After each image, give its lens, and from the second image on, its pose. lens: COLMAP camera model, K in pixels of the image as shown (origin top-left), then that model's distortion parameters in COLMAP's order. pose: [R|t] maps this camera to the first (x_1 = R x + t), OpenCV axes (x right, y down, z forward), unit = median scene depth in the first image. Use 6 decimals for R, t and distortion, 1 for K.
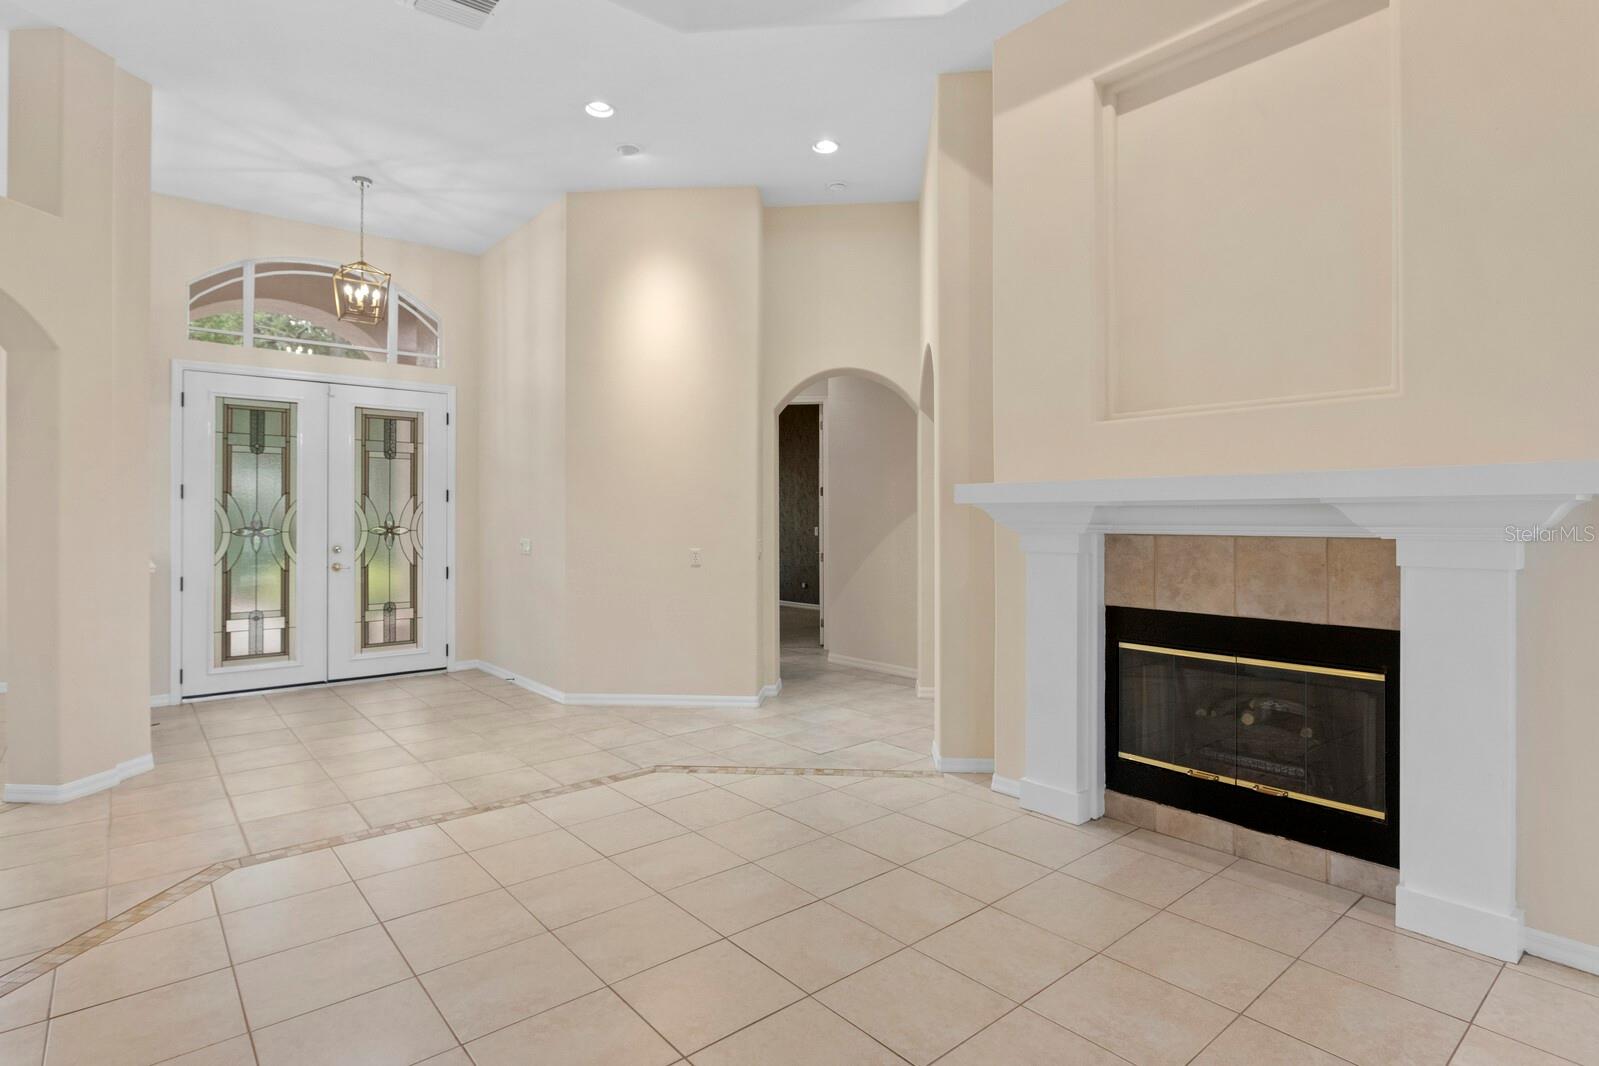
lens RADIAL K [[805.8, 0, 796.6], [0, 805.8, 523.6], [0, 0, 1]] dist [-0.010271, 0.001110]
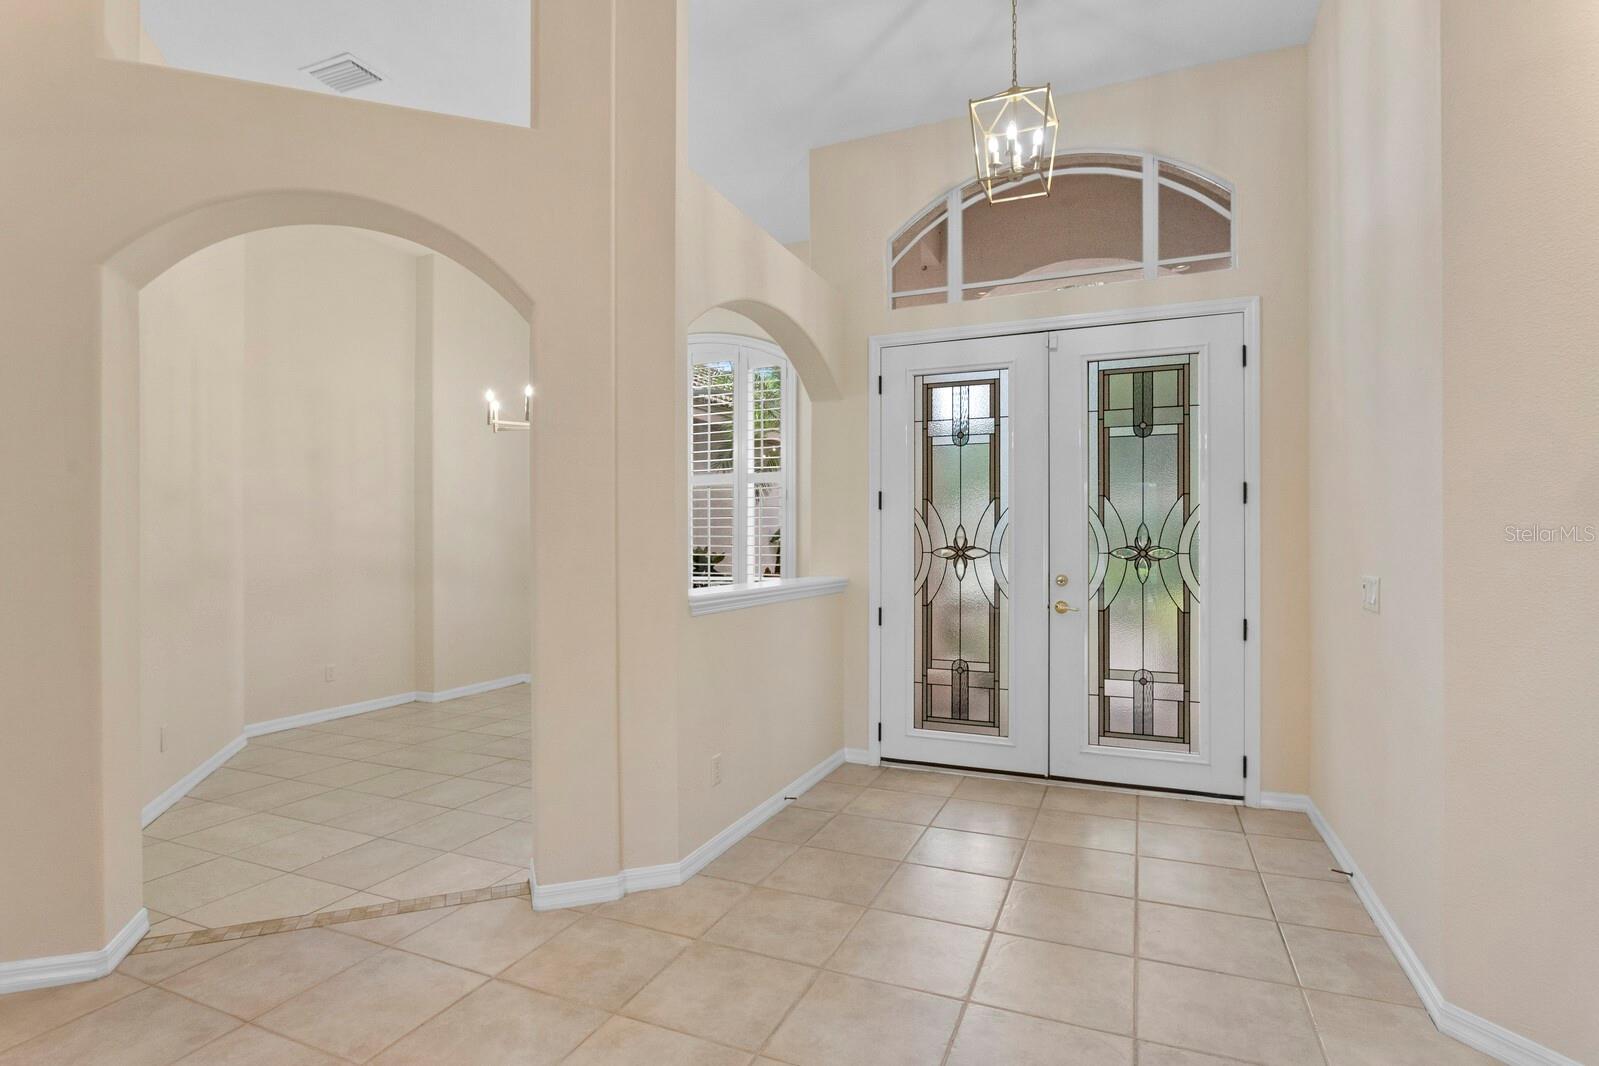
lens RADIAL K [[805.8, 0, 786.3], [0, 805.8, 537.7], [0, 0, 1]] dist [-0.010271, 0.001110]
pose [[0.447549, -0.006107, -0.894239, -0.079179], [-0.005029, 0.999944, -0.009346, 0.004067], [0.894245, 0.008680, 0.447493, 0.488660]]
